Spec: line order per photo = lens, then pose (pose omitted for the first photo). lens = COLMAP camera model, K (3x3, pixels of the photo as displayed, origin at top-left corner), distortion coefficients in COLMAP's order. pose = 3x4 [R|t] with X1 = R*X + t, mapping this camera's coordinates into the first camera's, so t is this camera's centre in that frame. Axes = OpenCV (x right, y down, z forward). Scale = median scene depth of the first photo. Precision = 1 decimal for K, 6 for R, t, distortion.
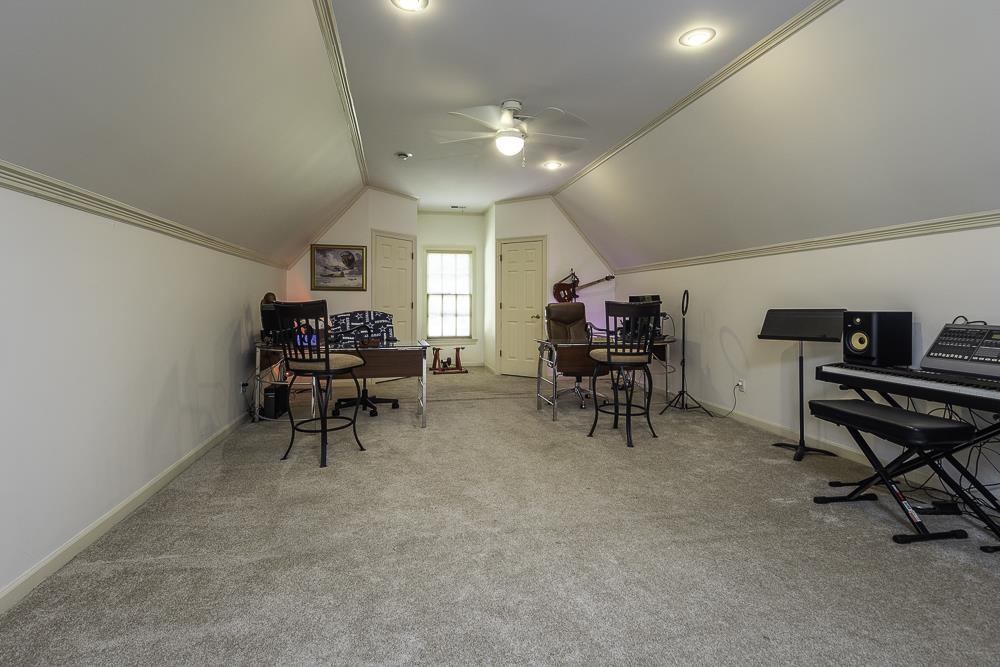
lens RADIAL K [[479.0, 0, 497.4], [0, 479.0, 304.9], [0, 0, 1]] dist [0.038219, -0.000154]
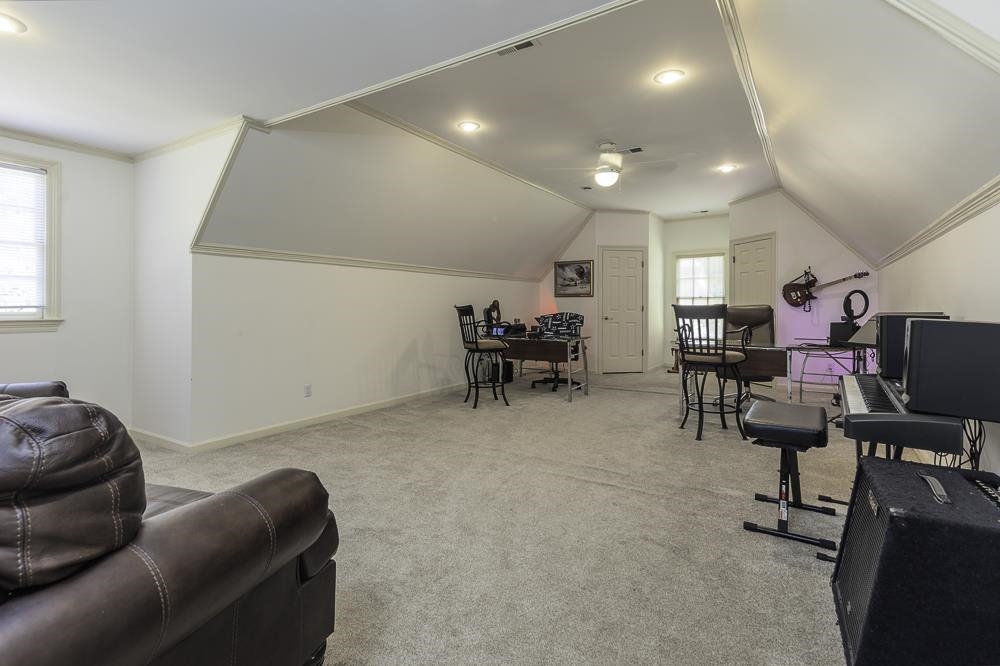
lens RADIAL K [[479.0, 0, 497.4], [0, 479.0, 304.4], [0, 0, 1]] dist [0.038219, -0.000154]
pose [[0.717284, -0.006766, -0.696748, 0.410583], [0.002175, 0.999970, -0.007471, -0.000479], [0.696777, 0.003844, 0.717277, -0.049622]]
